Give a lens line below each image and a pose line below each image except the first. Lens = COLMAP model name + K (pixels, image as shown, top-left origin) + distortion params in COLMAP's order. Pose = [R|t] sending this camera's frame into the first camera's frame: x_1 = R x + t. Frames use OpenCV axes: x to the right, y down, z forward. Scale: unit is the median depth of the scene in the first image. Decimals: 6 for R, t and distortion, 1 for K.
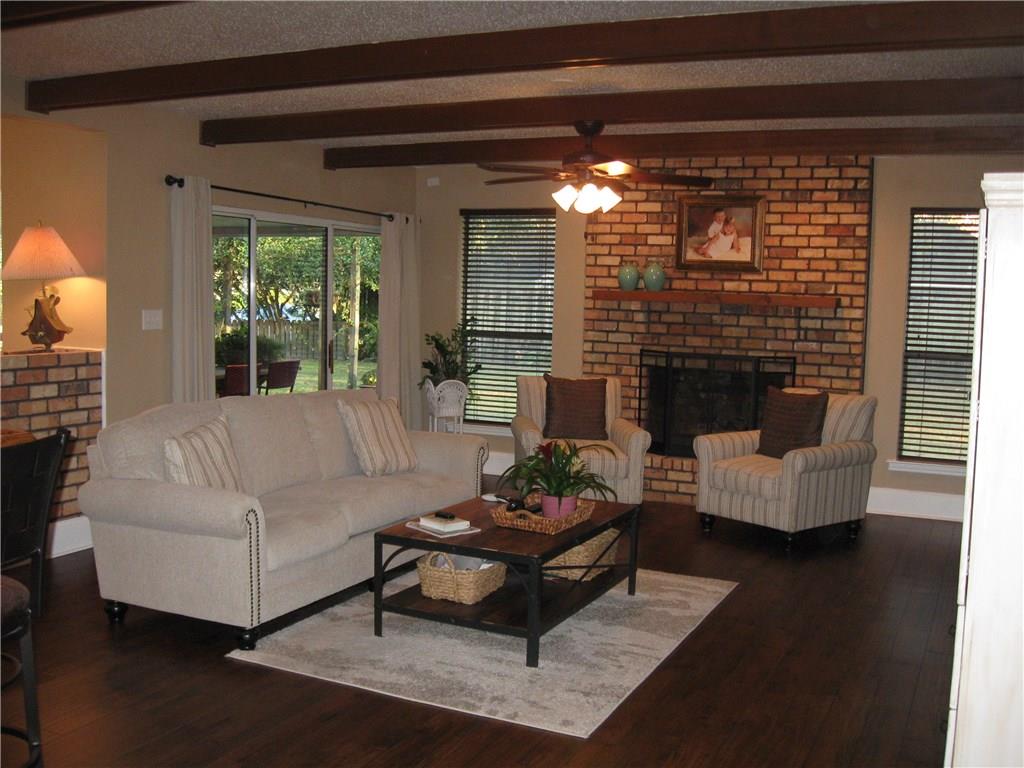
lens RADIAL K [[1057.9, 0, 521.3], [0, 1057.9, 381.7], [0, 0, 1]] dist [-0.107094, 0.000000]
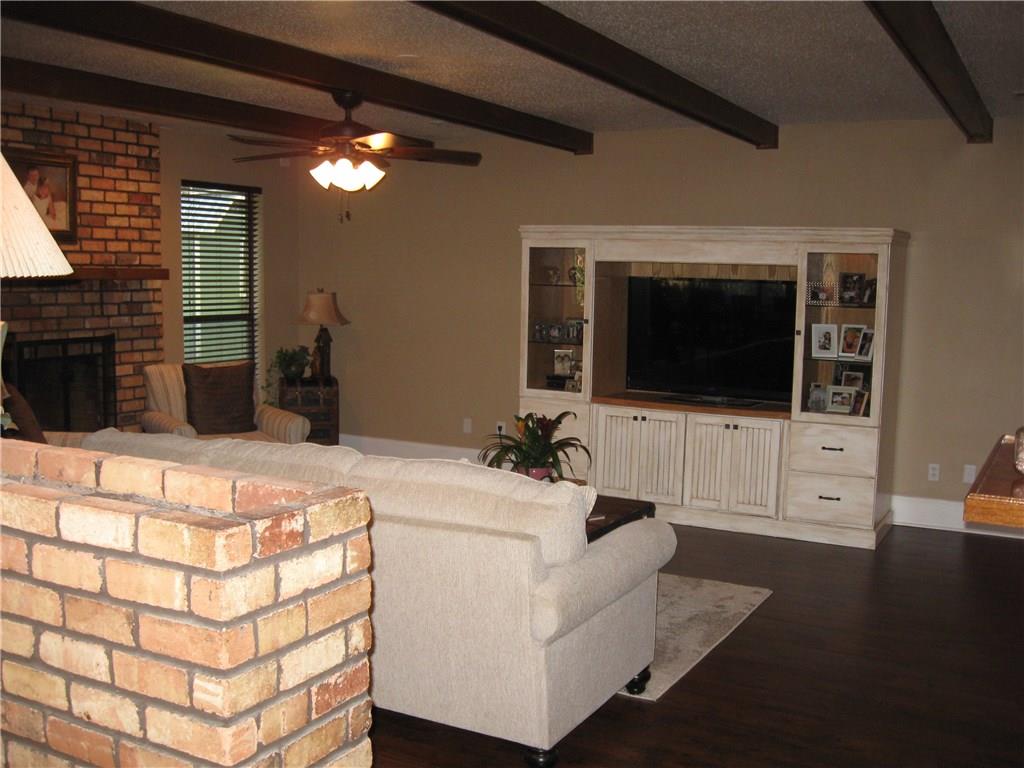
lens RADIAL K [[1057.9, 0, 521.7], [0, 1057.9, 387.8], [0, 0, 1]] dist [-0.107094, 0.000000]
pose [[0.044989, -0.138607, 0.989325, -0.647057], [0.067800, 0.988468, 0.135404, -0.076786], [-0.996684, 0.060985, 0.053868, 0.597021]]
